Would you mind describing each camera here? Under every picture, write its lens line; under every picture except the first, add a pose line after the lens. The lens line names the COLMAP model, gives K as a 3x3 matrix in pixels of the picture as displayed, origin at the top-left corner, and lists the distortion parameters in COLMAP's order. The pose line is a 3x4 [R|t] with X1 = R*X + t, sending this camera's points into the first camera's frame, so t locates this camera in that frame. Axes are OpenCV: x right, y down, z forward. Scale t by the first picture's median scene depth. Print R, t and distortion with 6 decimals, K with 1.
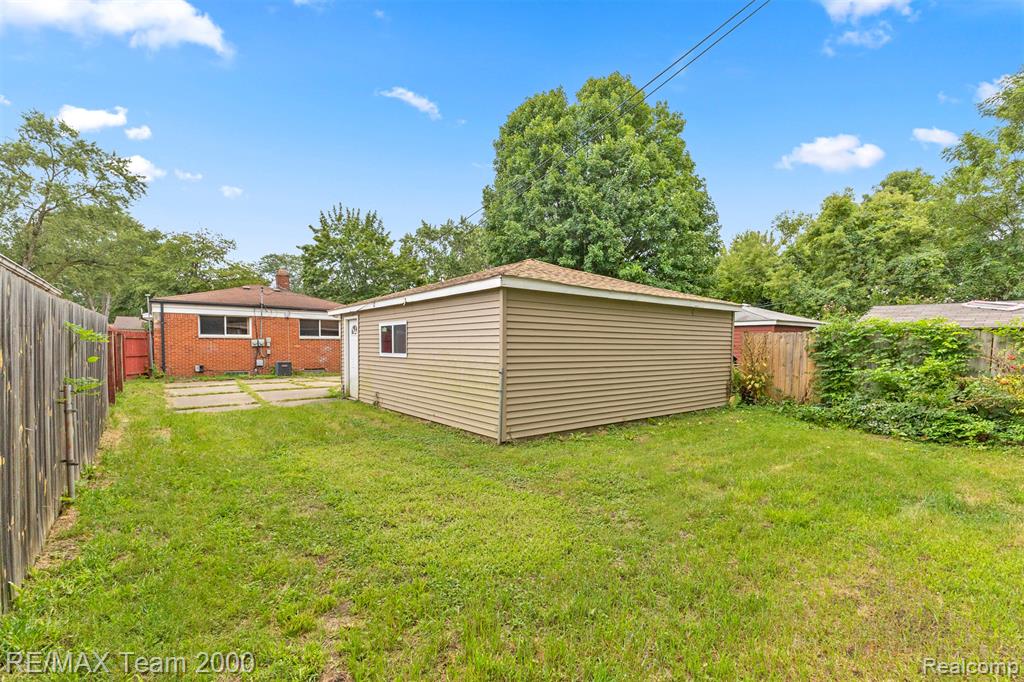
lens RADIAL K [[446.1, 0, 518.2], [0, 446.1, 352.0], [0, 0, 1]] dist [0.002276, -0.000319]
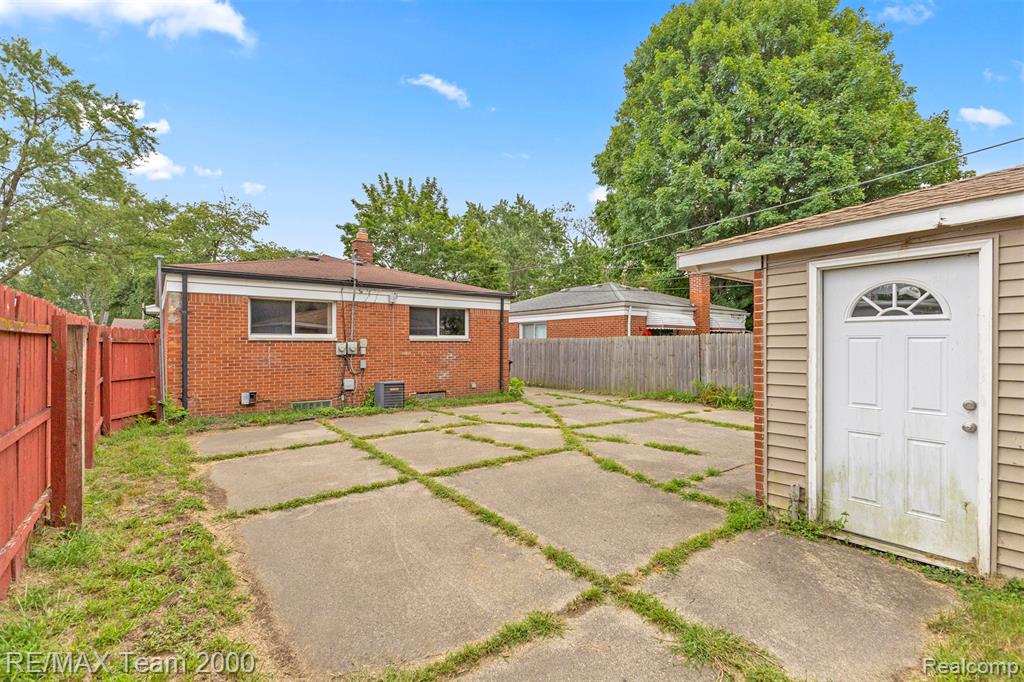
lens RADIAL K [[467.9, 0, 511.6], [0, 467.9, 341.7], [0, 0, 1]] dist [0.005881, 0.000986]
pose [[0.998310, -0.016253, -0.055788, -0.235070], [0.014374, 0.999321, -0.033922, -0.004211], [0.056302, 0.033063, 0.997866, 0.291039]]
